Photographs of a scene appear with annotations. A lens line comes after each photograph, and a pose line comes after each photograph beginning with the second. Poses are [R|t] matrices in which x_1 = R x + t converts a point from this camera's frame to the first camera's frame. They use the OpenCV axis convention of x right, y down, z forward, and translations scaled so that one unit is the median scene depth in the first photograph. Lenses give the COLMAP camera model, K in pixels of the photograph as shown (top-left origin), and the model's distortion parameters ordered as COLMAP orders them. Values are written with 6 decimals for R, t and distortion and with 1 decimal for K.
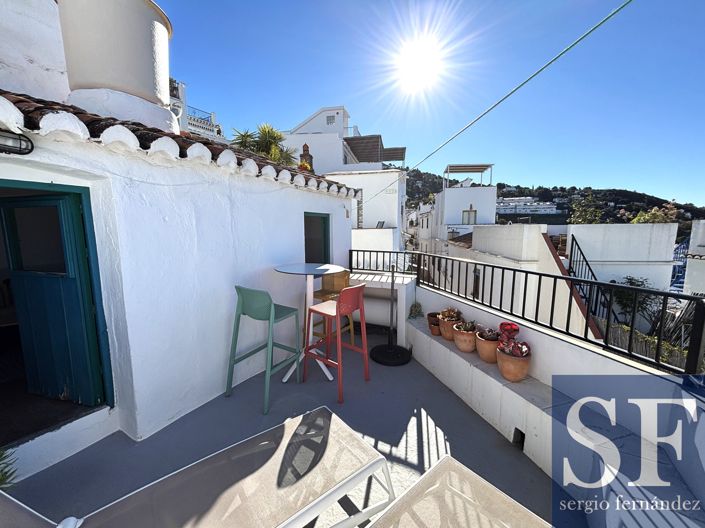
lens RADIAL K [[280.7, 0, 352.1], [0, 280.7, 267.1], [0, 0, 1]] dist [-0.000680, -0.000722]
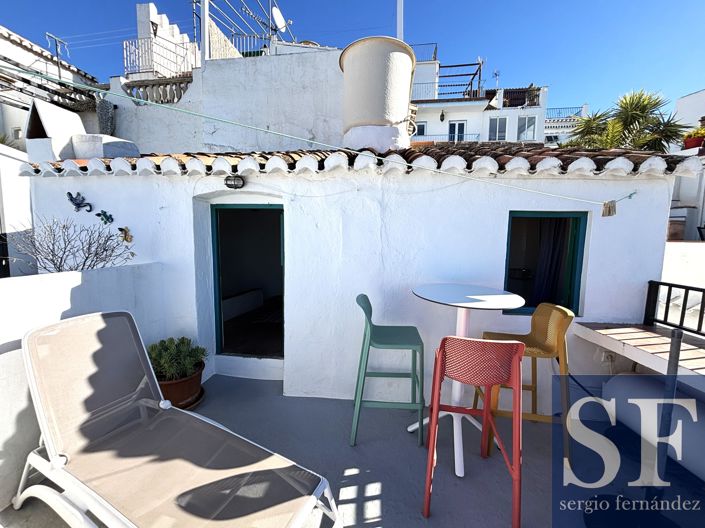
lens RADIAL K [[280.7, 0, 351.1], [0, 280.7, 266.4], [0, 0, 1]] dist [-0.000680, -0.000722]
pose [[0.412725, 0.105571, -0.904717, 0.384416], [-0.140599, 0.988740, 0.051235, -0.065294], [0.899939, 0.106057, 0.422921, 0.521038]]
